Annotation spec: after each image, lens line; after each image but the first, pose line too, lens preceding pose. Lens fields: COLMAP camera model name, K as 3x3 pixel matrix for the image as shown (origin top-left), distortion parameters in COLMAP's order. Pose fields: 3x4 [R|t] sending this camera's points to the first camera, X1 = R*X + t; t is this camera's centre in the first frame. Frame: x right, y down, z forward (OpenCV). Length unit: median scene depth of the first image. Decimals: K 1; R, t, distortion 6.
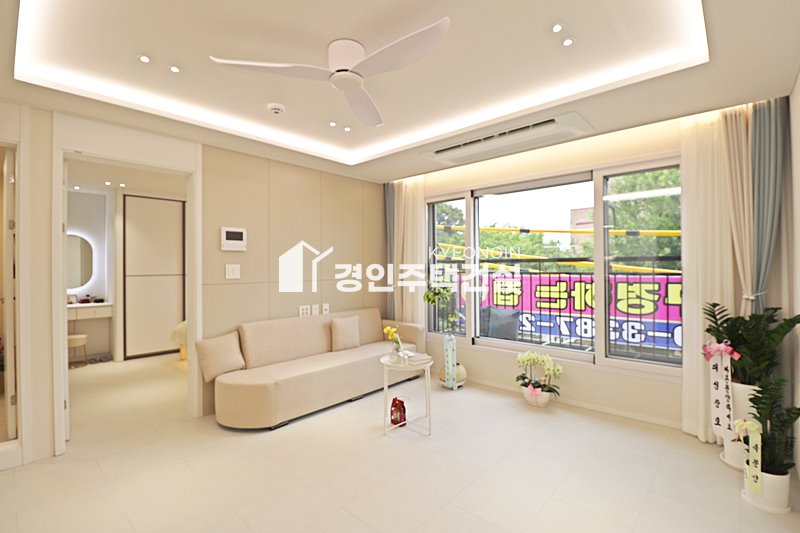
lens RADIAL K [[369.9, 0, 397.1], [0, 369.9, 264.5], [0, 0, 1]] dist [-0.000799, -0.014628]
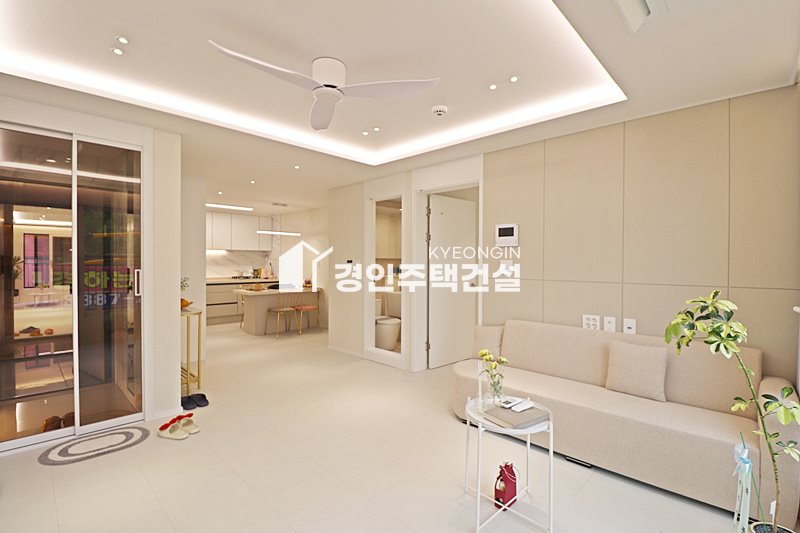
lens RADIAL K [[369.6, 0, 380.8], [0, 369.6, 267.4], [0, 0, 1]] dist [0.000393, -0.000690]
pose [[-0.064681, 0.021443, -0.997676, 0.526065], [0.002973, 0.999769, 0.021296, -0.001971], [0.997902, -0.001588, -0.064730, 0.628806]]
